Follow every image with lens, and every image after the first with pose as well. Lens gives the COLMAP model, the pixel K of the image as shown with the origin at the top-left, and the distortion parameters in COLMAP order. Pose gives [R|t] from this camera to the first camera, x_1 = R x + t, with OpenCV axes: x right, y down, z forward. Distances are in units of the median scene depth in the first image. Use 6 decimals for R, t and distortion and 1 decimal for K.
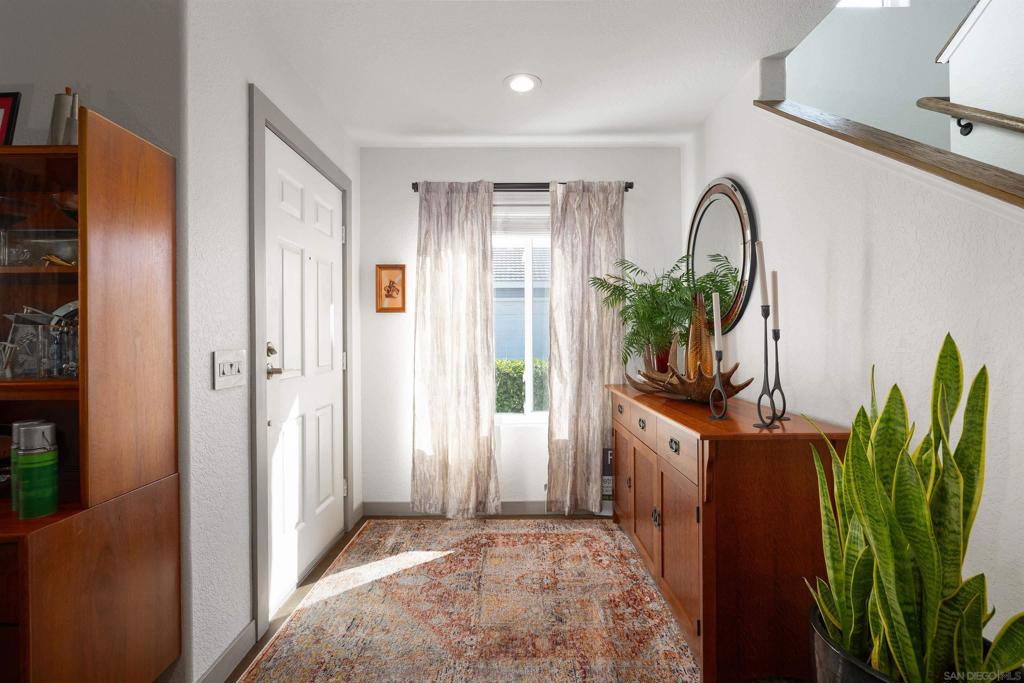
lens RADIAL K [[468.5, 0, 508.2], [0, 468.5, 341.0], [0, 0, 1]] dist [-0.003871, -0.000282]
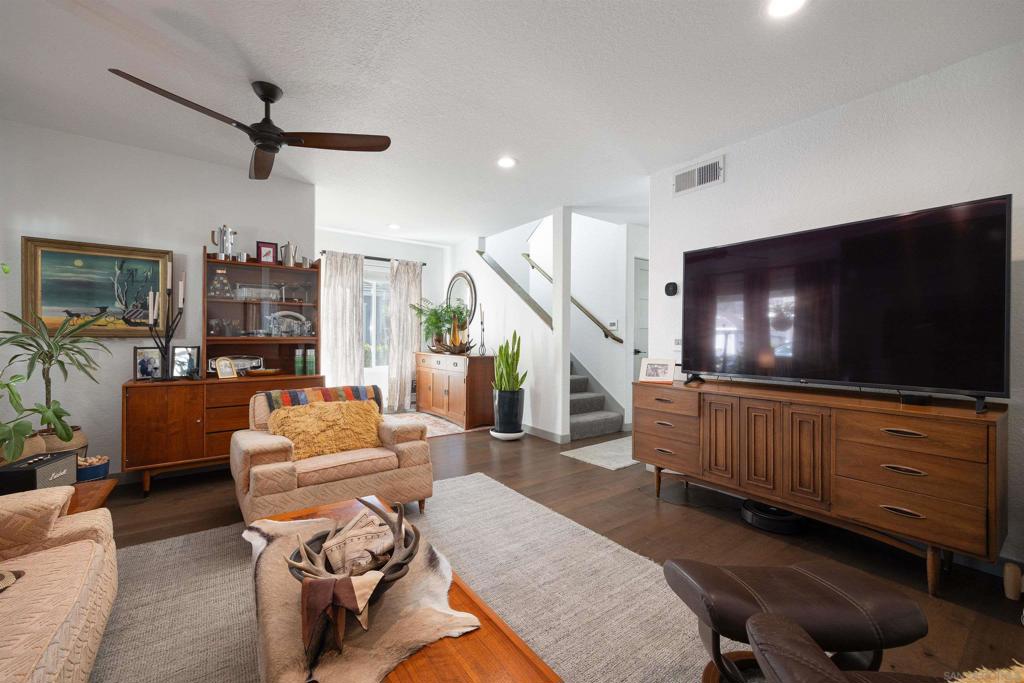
lens RADIAL K [[416.5, 0, 511.6], [0, 416.5, 340.1], [0, 0, 1]] dist [0.000766, 0.000048]
pose [[0.802038, 0.012902, 0.597134, -0.656142], [-0.013533, 0.999903, -0.003428, 0.040552], [-0.597120, -0.005332, 0.802134, -0.952138]]
